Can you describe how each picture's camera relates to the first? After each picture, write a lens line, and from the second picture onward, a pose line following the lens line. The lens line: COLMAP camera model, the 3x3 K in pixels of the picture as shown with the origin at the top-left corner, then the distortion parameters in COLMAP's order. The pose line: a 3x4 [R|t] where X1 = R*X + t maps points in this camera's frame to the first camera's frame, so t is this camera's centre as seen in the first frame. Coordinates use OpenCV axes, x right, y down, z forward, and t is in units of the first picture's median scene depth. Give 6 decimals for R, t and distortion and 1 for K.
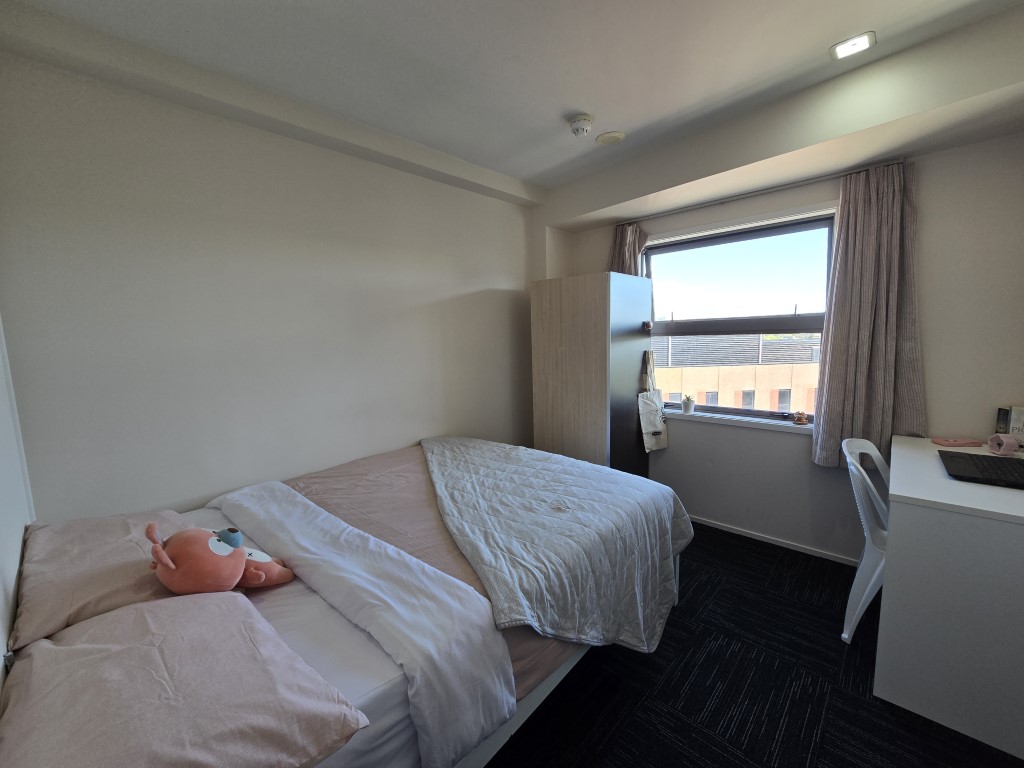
lens RADIAL K [[418.0, 0, 510.9], [0, 418.0, 385.5], [0, 0, 1]] dist [-0.003377, -0.000104]
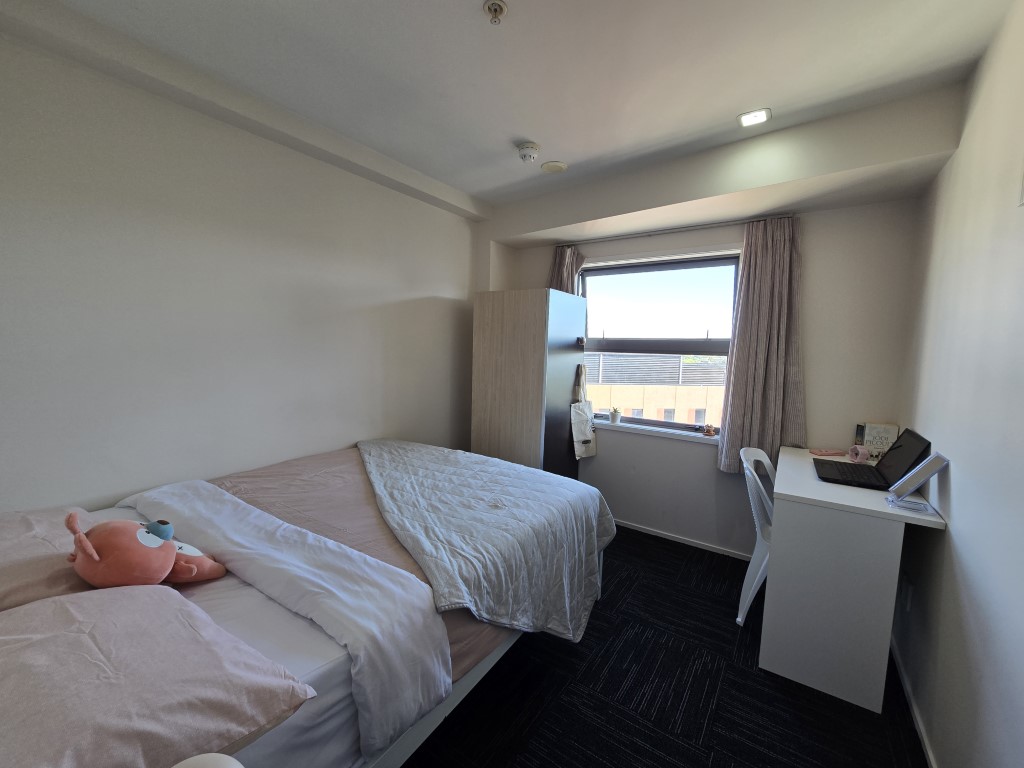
lens RADIAL K [[419.1, 0, 511.2], [0, 419.1, 385.0], [0, 0, 1]] dist [-0.003881, 0.000783]
pose [[0.987161, 0.042891, 0.153864, -0.020488], [-0.038389, 0.998747, -0.032114, 0.018238], [-0.155048, 0.025795, 0.987570, -0.055250]]
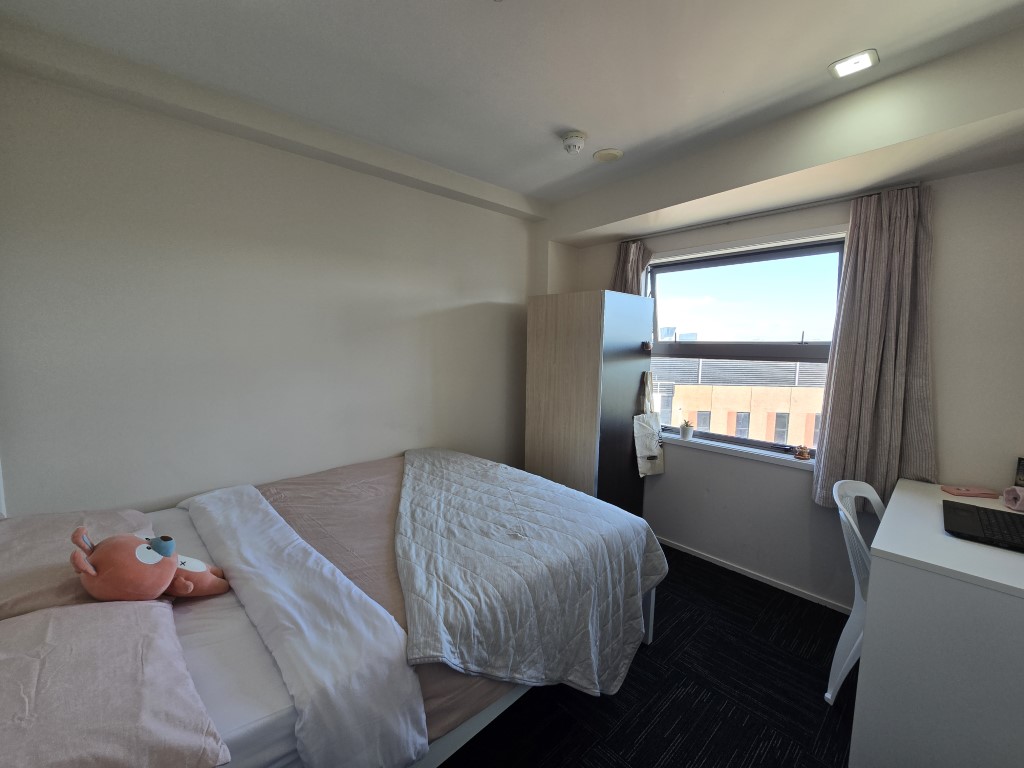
lens RADIAL K [[419.1, 0, 511.2], [0, 419.1, 385.0], [0, 0, 1]] dist [-0.003881, 0.000783]
pose [[0.996638, 0.051125, -0.064018, 0.131329], [-0.052401, 0.998456, -0.018407, -0.030209], [0.062978, 0.021700, 0.997779, 0.022754]]
